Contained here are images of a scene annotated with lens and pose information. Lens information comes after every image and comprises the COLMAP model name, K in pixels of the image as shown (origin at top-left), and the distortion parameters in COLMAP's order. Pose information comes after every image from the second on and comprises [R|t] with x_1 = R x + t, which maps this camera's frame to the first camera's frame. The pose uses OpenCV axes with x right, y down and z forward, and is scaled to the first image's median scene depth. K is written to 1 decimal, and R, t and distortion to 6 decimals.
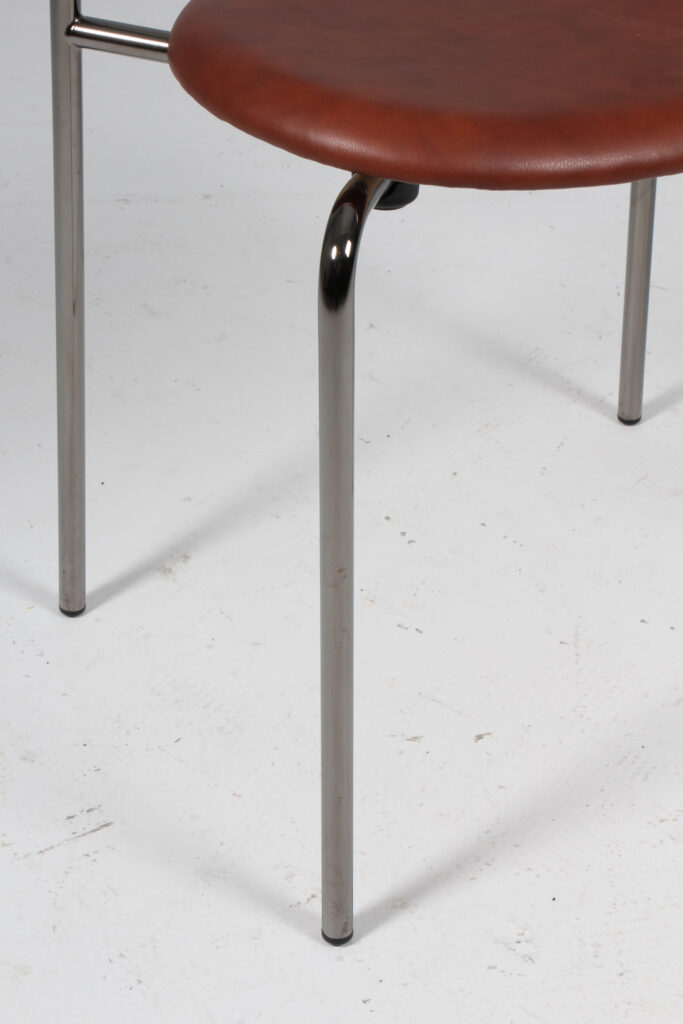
lens RADIAL K [[2429.1, 0, 341.5], [0, 2429.1, 512.0], [0, 0, 1]] dist [0.306516, 0.594653]
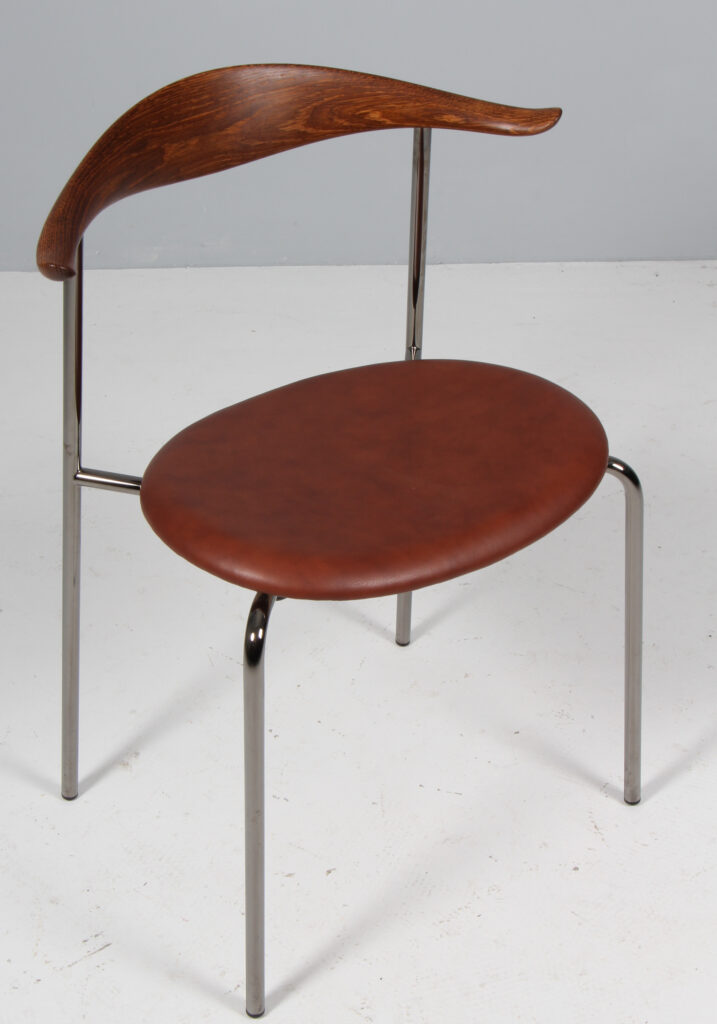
lens RADIAL K [[1769.0, 0, 338.9], [0, 1769.0, 509.3], [0, 0, 1]] dist [0.037687, 0.275222]
pose [[0.993651, -0.037305, 0.106139, -0.057877], [0.038215, 0.999248, -0.006553, -0.152295], [-0.105815, 0.010567, 0.994330, -0.208764]]
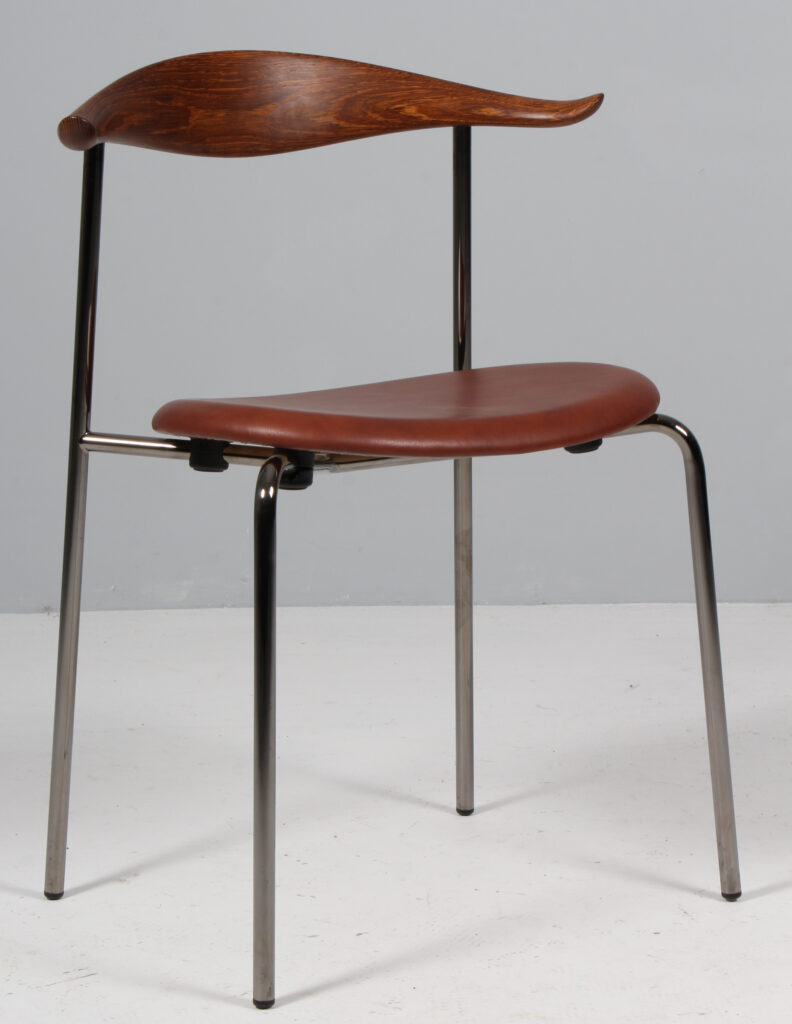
lens RADIAL K [[2847.4, 0, 396.0], [0, 2847.4, 512.0], [0, 0, 1]] dist [0.097532, 0.324626]
pose [[0.996879, -0.001437, 0.078931, -0.052763], [0.033125, 0.915168, -0.401708, 0.549773], [-0.071658, 0.403069, 0.912360, -0.603247]]
